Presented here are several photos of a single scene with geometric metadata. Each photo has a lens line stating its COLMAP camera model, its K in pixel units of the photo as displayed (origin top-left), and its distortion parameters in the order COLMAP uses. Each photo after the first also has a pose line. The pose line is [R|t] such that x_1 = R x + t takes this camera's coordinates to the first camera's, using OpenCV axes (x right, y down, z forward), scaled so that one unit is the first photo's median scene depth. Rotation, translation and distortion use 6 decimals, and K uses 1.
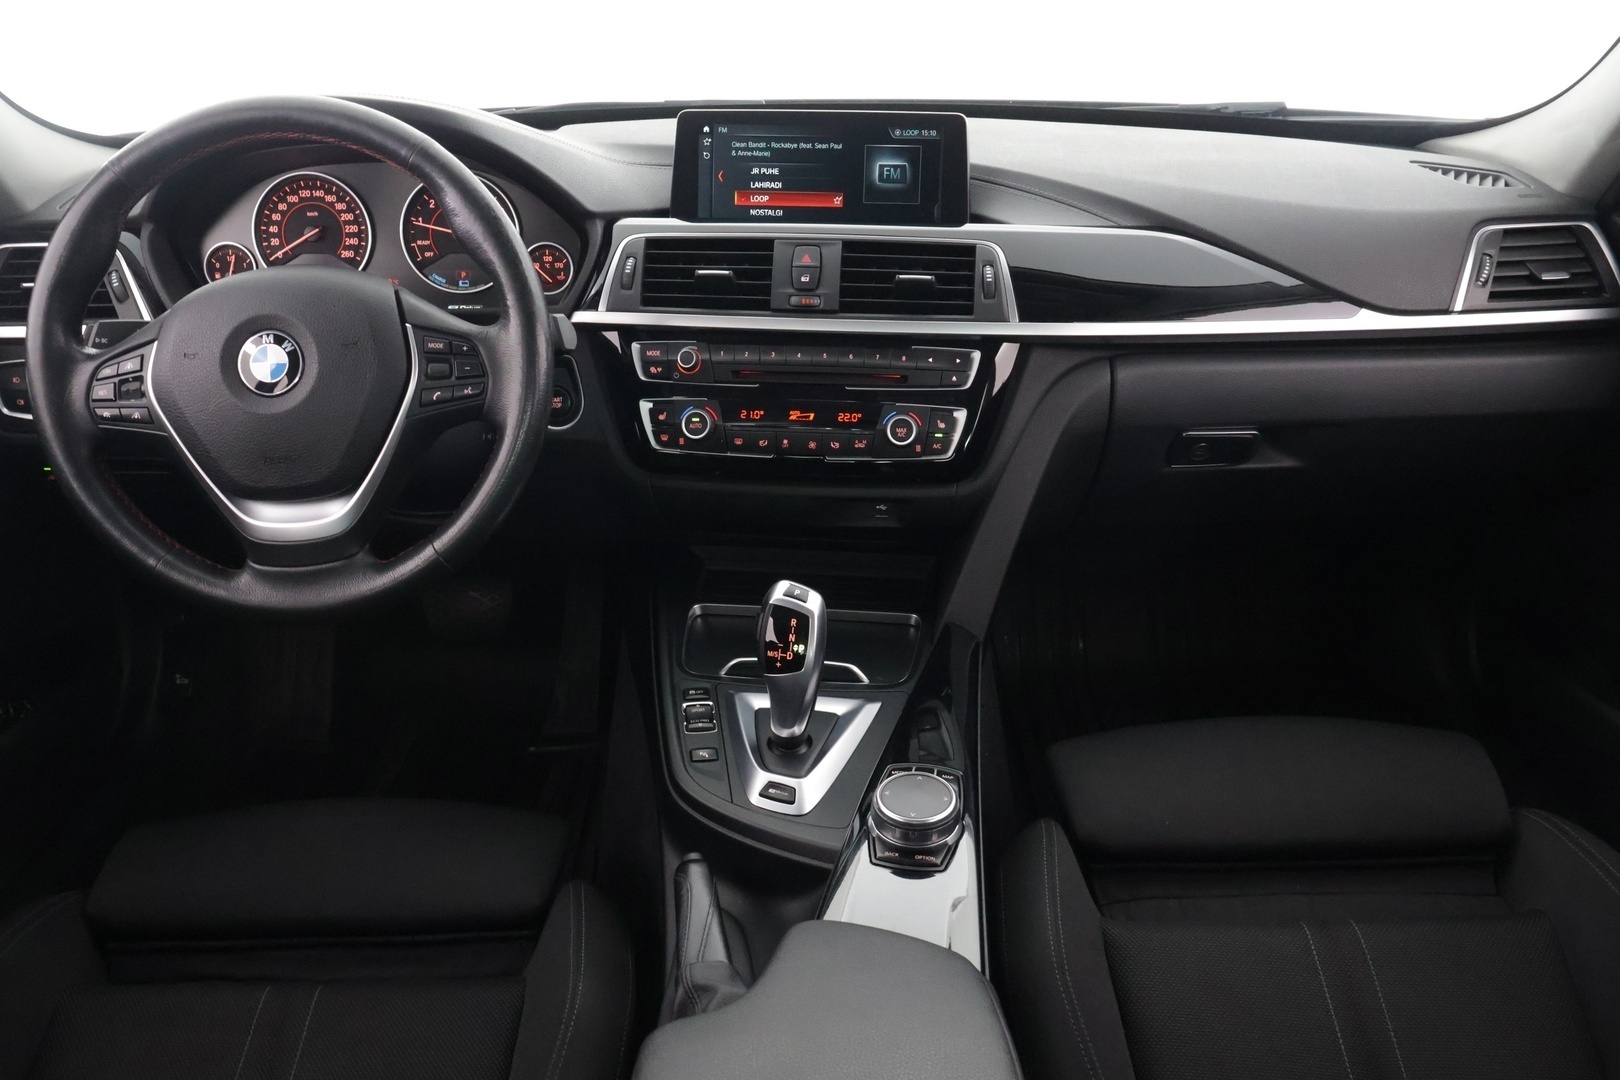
lens RADIAL K [[1358.9, 0, 816.0], [0, 1358.9, 528.5], [0, 0, 1]] dist [-0.012686, 0.019991]
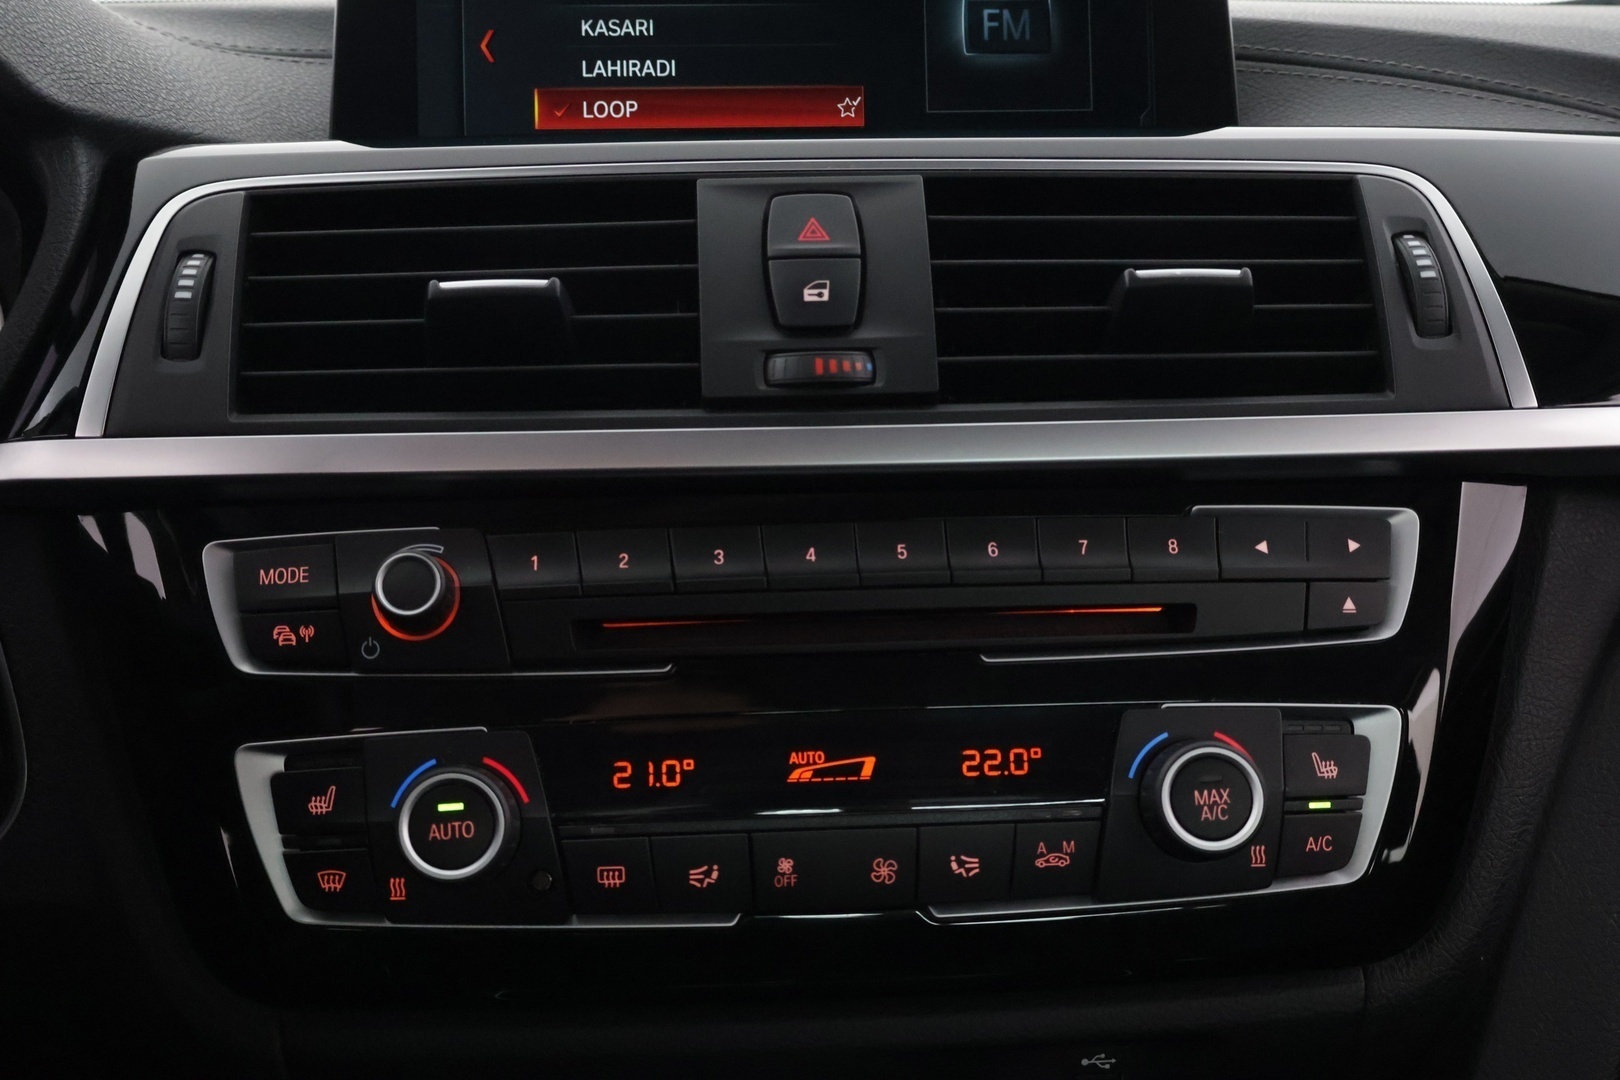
lens RADIAL K [[1850.6, 0, 814.4], [0, 1850.6, 534.1], [0, 0, 1]] dist [0.005060, 0.000000]
pose [[0.986358, -0.045120, 0.158312, -0.072442], [0.075932, 0.977988, -0.194357, -0.055885], [-0.146058, 0.203726, 0.968072, 0.619136]]
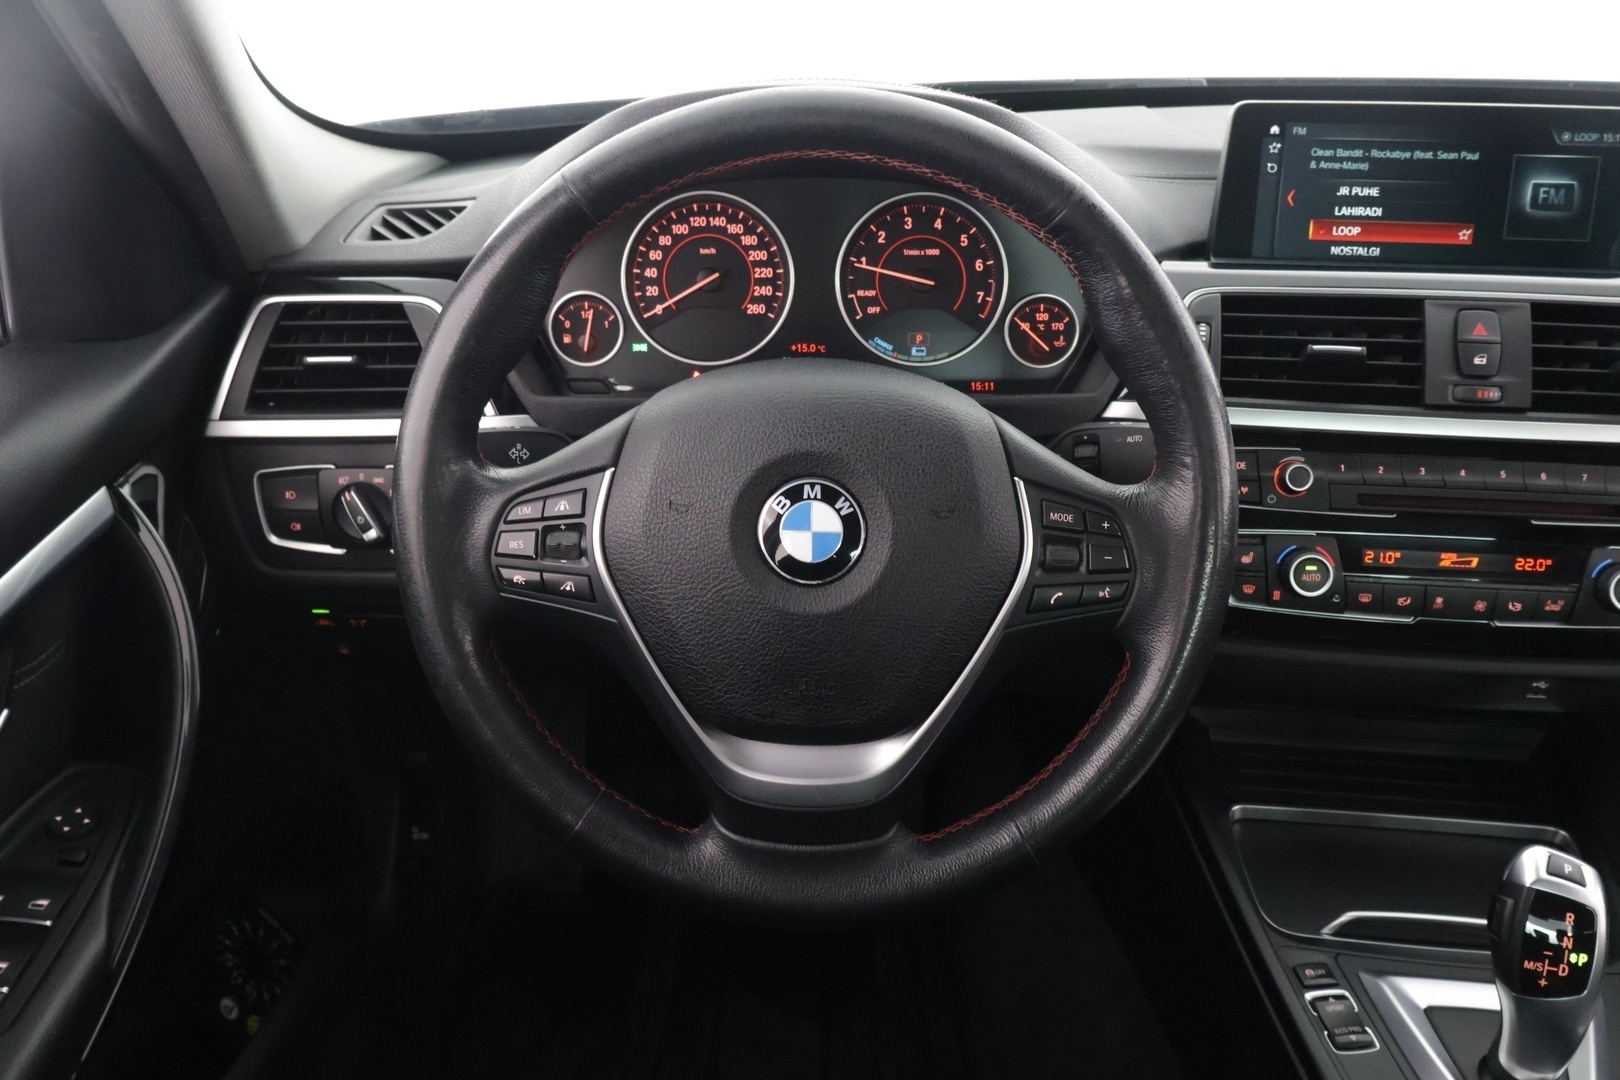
lens RADIAL K [[1358.9, 0, 807.2], [0, 1358.9, 531.9], [0, 0, 1]] dist [-0.012686, 0.019991]
pose [[0.999964, 0.005807, -0.006131, -0.331608], [-0.005612, 0.999490, 0.031448, -0.116743], [0.006310, -0.031413, 0.999487, 0.320955]]
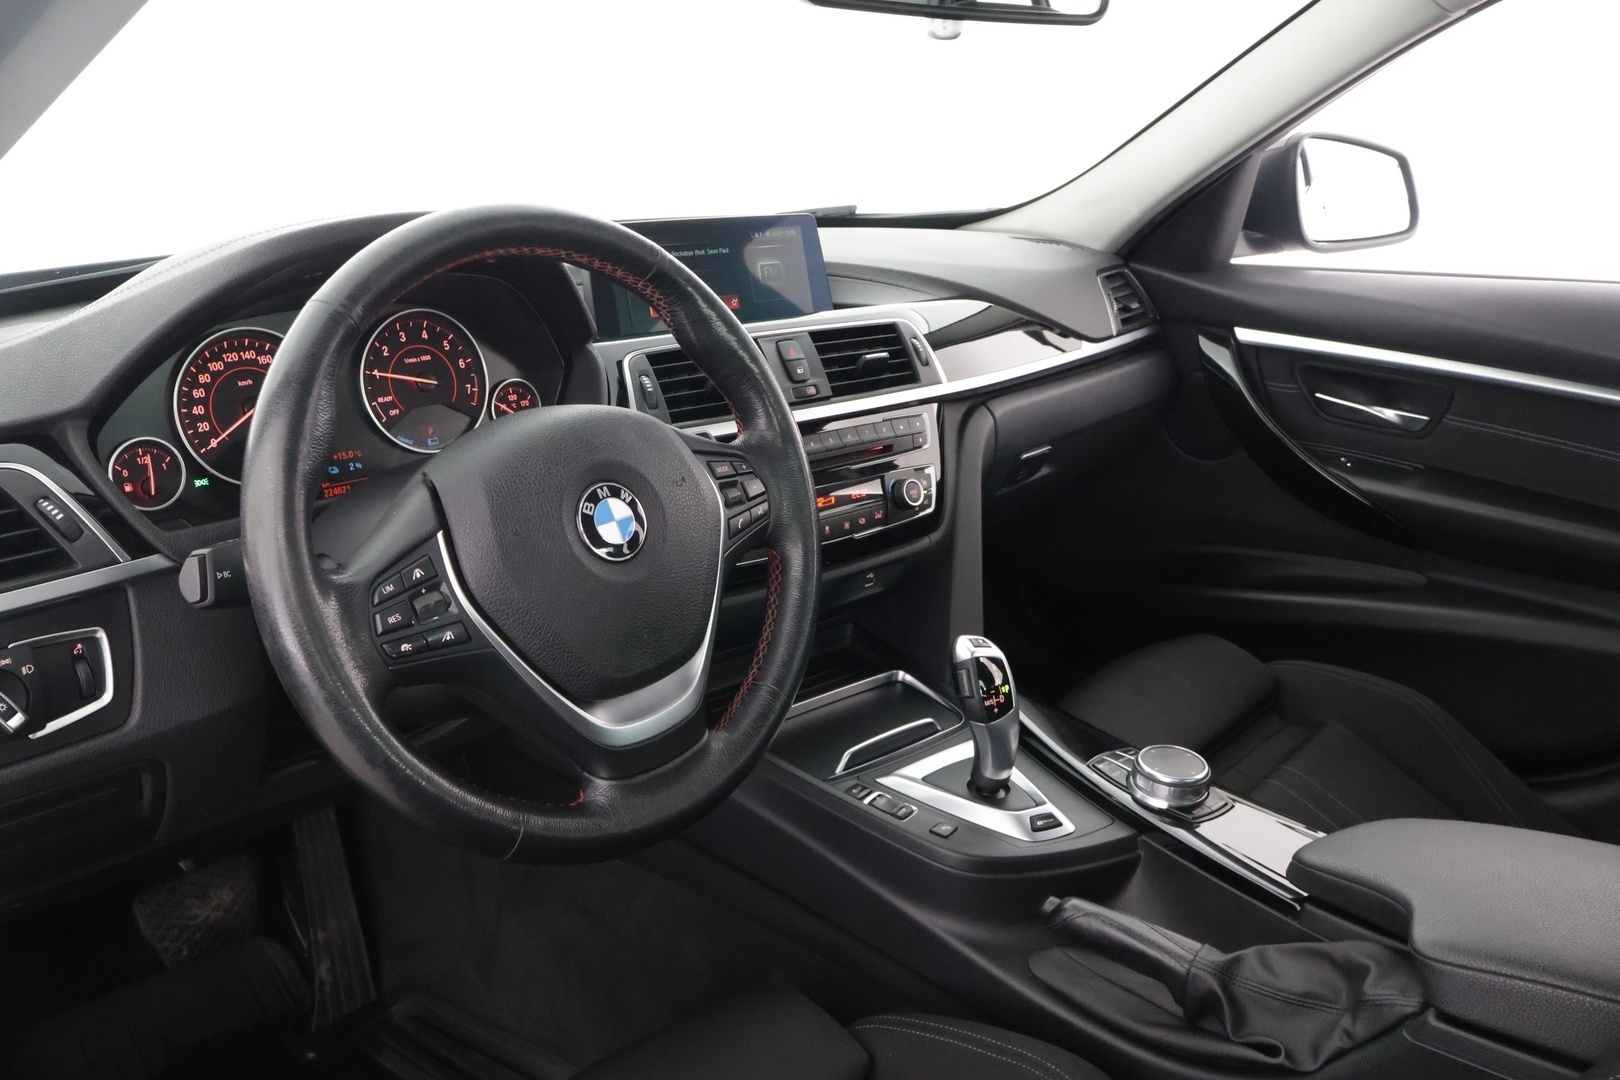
lens RADIAL K [[1358.9, 0, 821.4], [0, 1358.9, 534.7], [0, 0, 1]] dist [-0.012686, 0.019991]
pose [[0.667169, -0.212863, 0.713845, -0.745603], [0.289410, 0.957089, 0.014910, -0.075261], [-0.686387, 0.196646, 0.700145, 0.292011]]
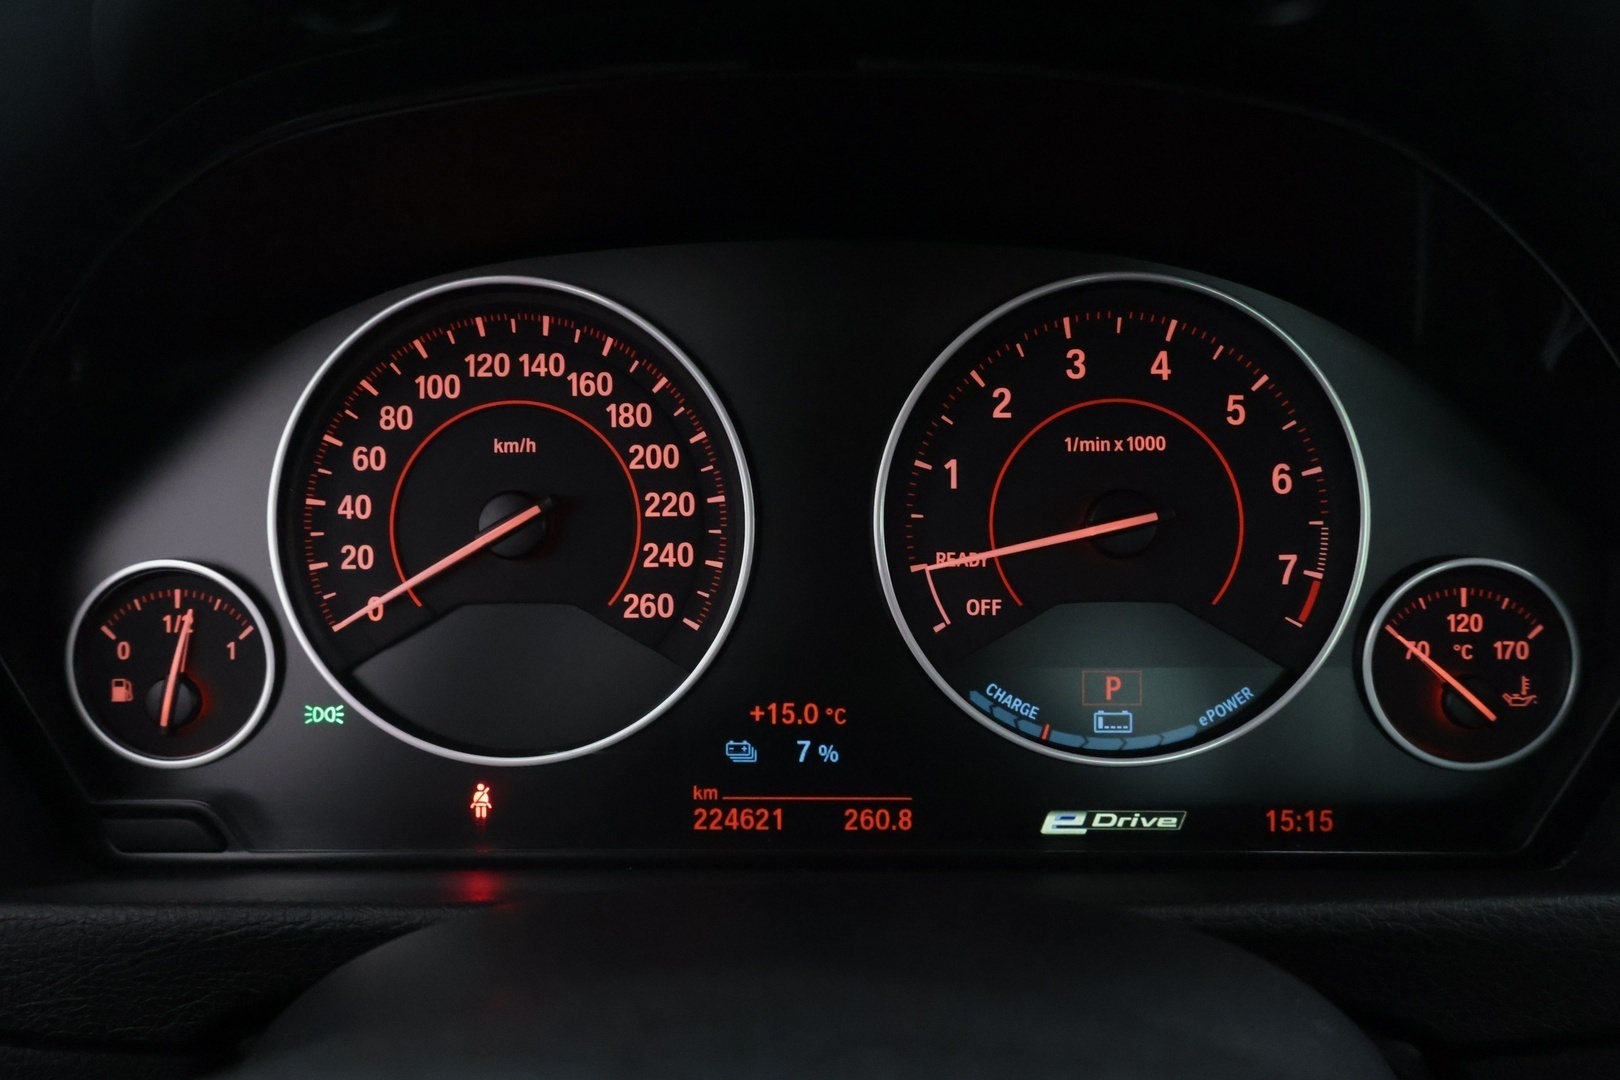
lens RADIAL K [[1358.9, 0, 811.6], [0, 1358.9, 534.0], [0, 0, 1]] dist [-0.012686, 0.019991]
pose [[0.999389, -0.002364, -0.034873, -0.324372], [-0.003279, 0.986971, -0.160865, -0.185541], [0.034799, 0.160881, 0.986360, 0.799724]]
